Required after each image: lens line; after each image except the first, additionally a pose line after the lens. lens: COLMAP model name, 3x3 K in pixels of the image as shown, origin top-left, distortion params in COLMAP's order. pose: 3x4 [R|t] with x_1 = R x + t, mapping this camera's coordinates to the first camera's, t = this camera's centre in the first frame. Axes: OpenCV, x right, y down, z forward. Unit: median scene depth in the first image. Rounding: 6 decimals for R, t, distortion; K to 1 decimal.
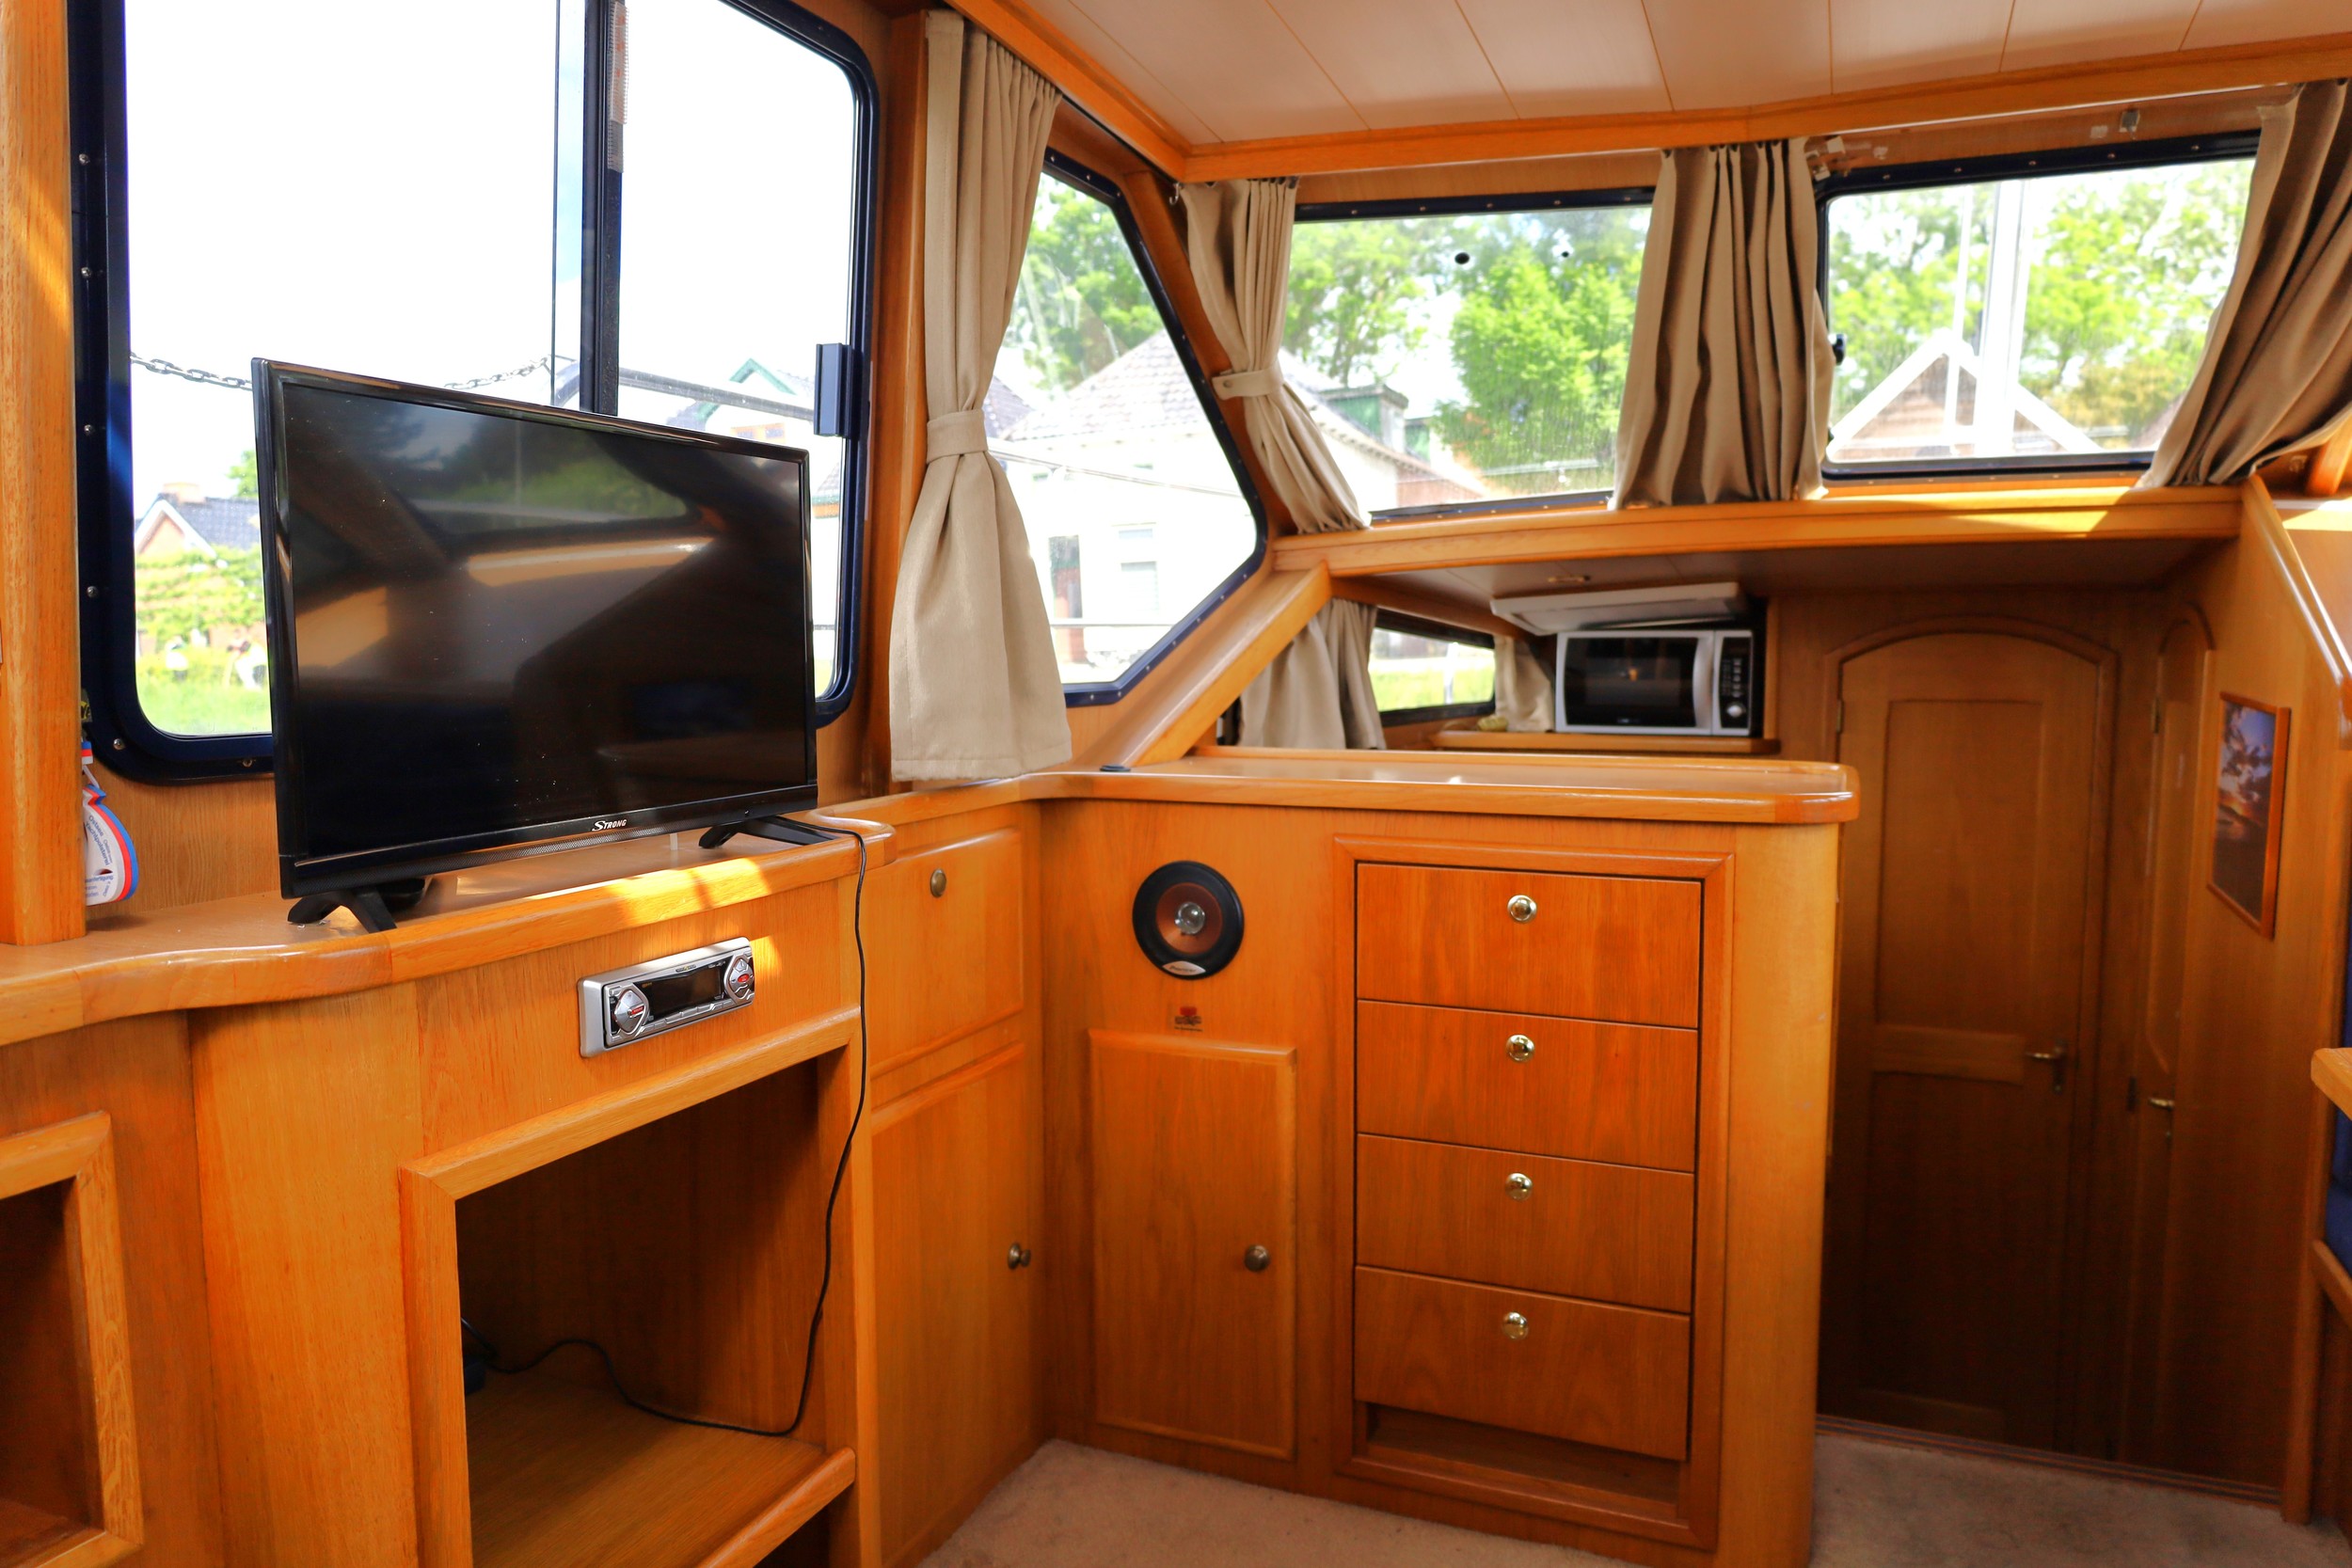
lens RADIAL K [[1622.0, 0, 1176.0], [0, 1622.0, 784.0], [0, 0, 1]] dist [0.002004, -0.018330]
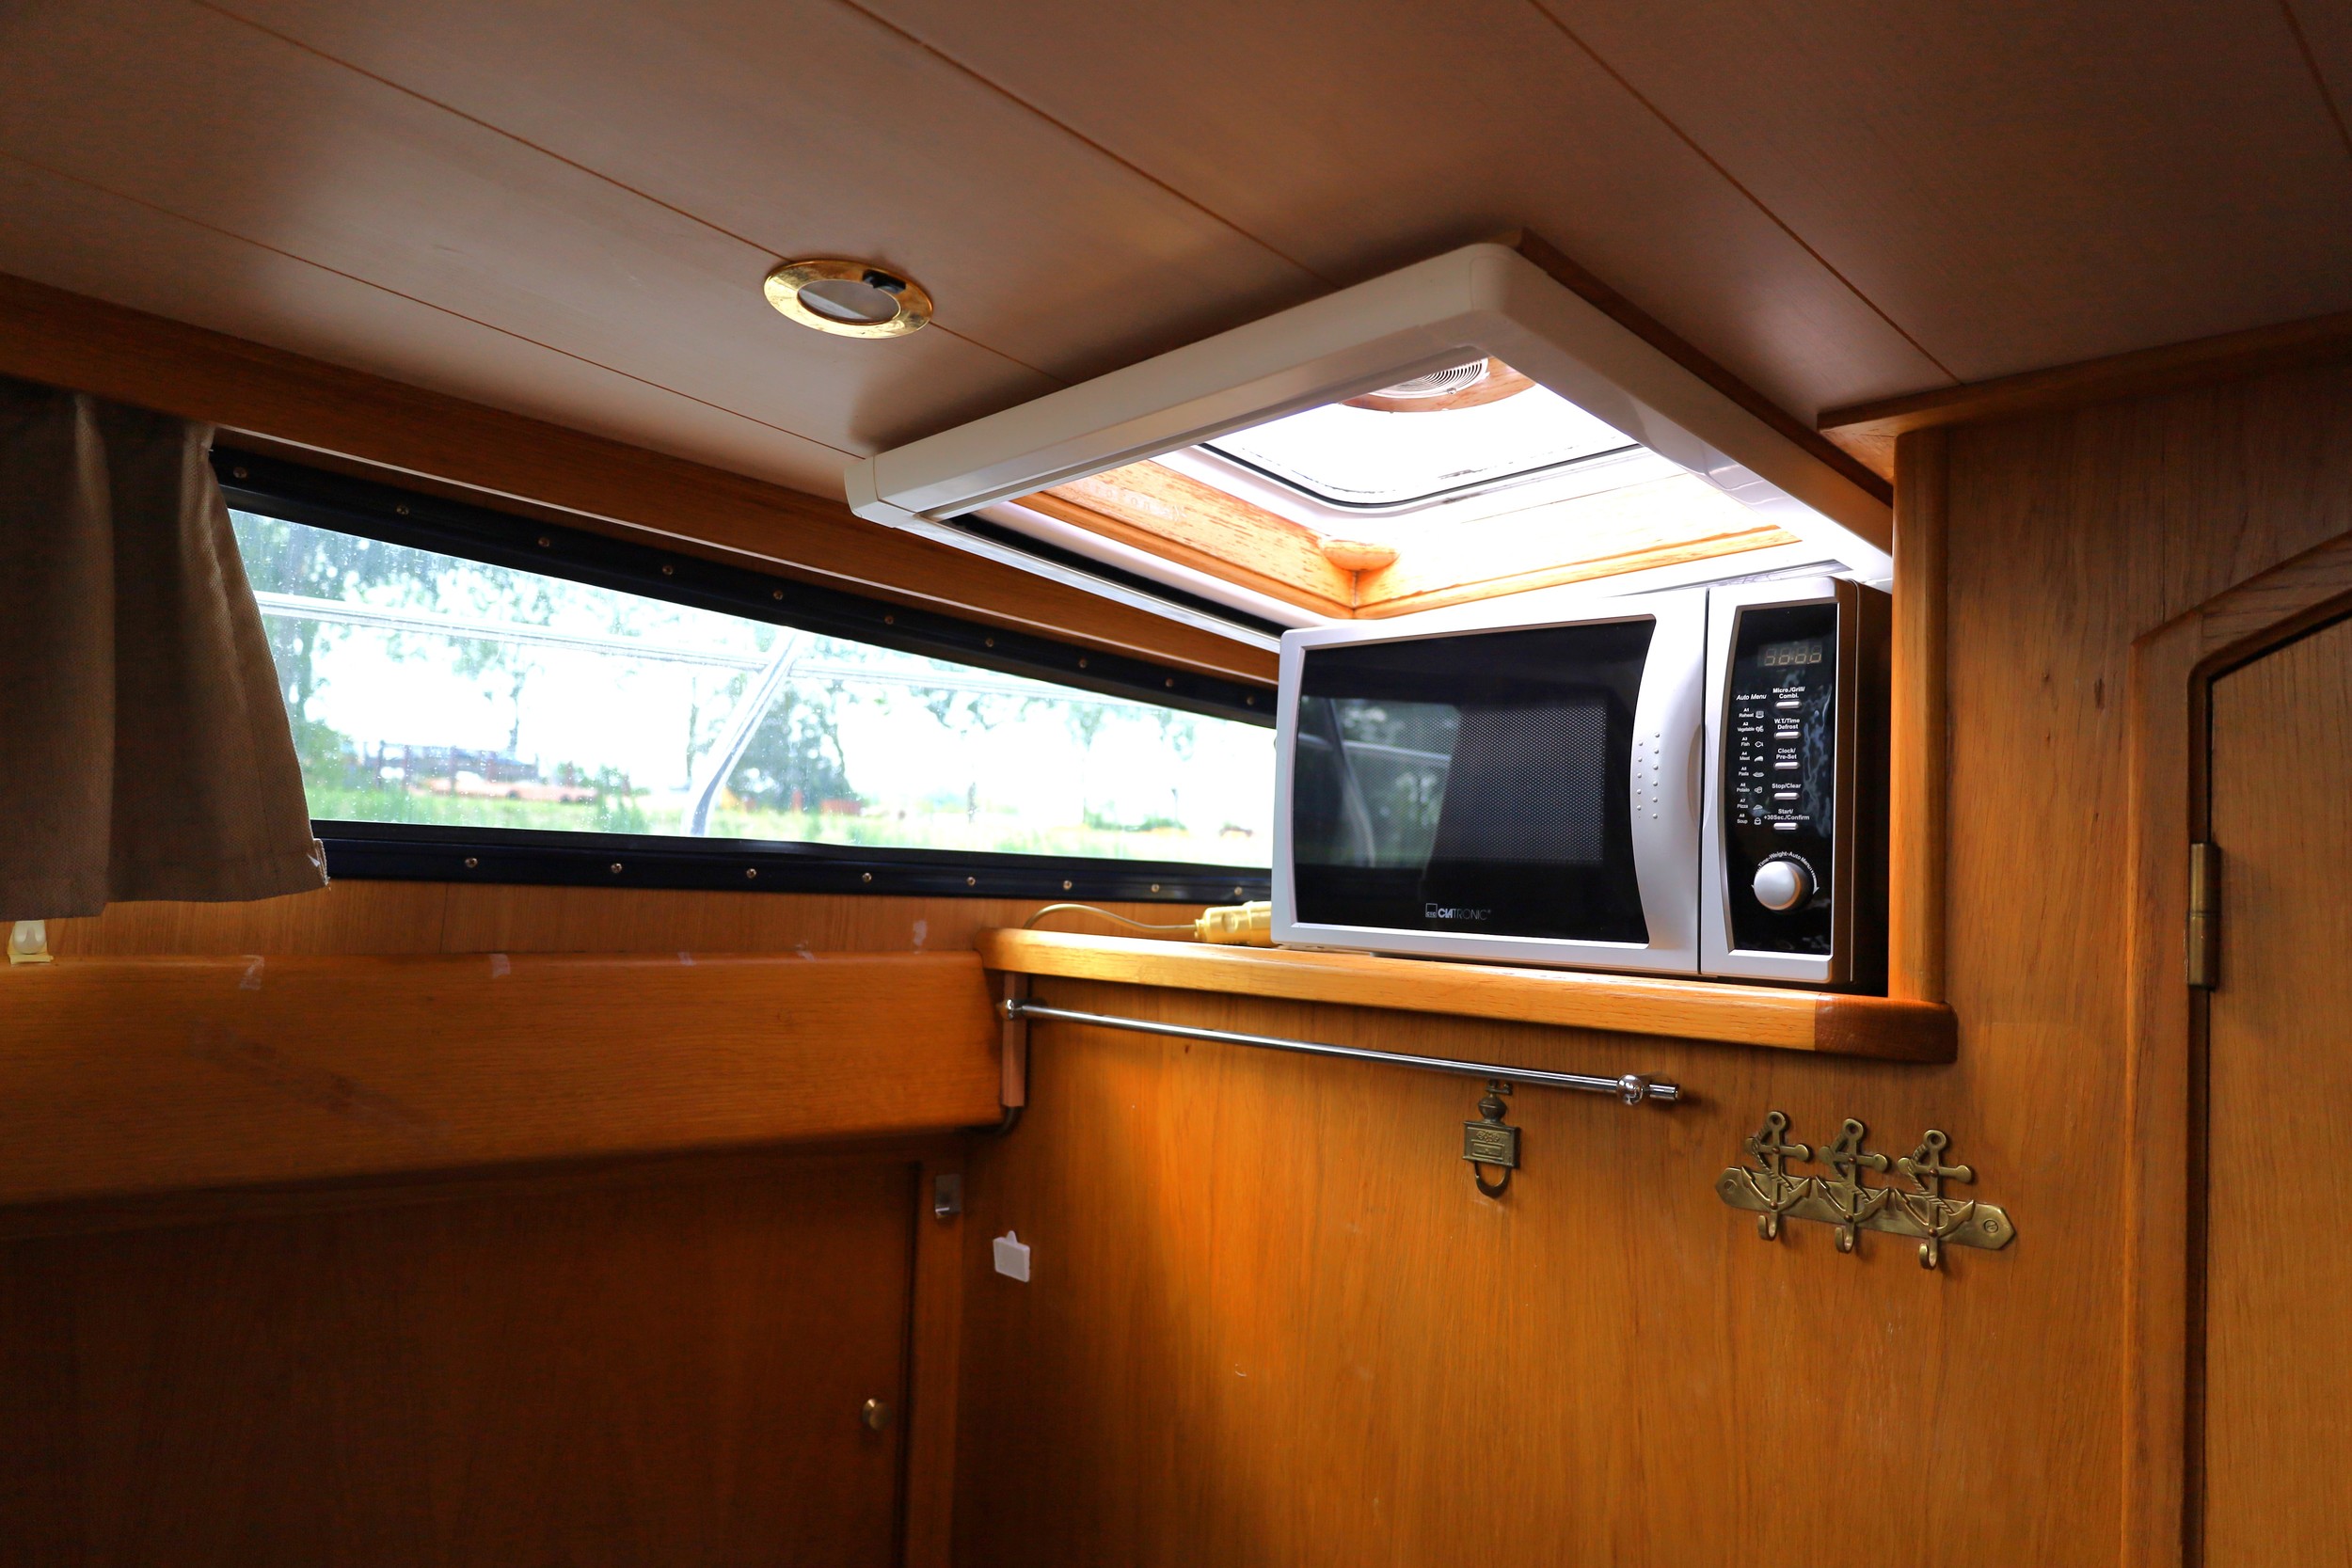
lens RADIAL K [[1691.5, 0, 1176.0], [0, 1691.5, 784.0], [0, 0, 1]] dist [0.003225, 0.005561]
pose [[0.927027, 0.020284, -0.374446, 0.584383], [-0.076246, 0.987873, -0.135252, -0.027927], [0.367161, 0.153932, 0.917332, 1.168596]]
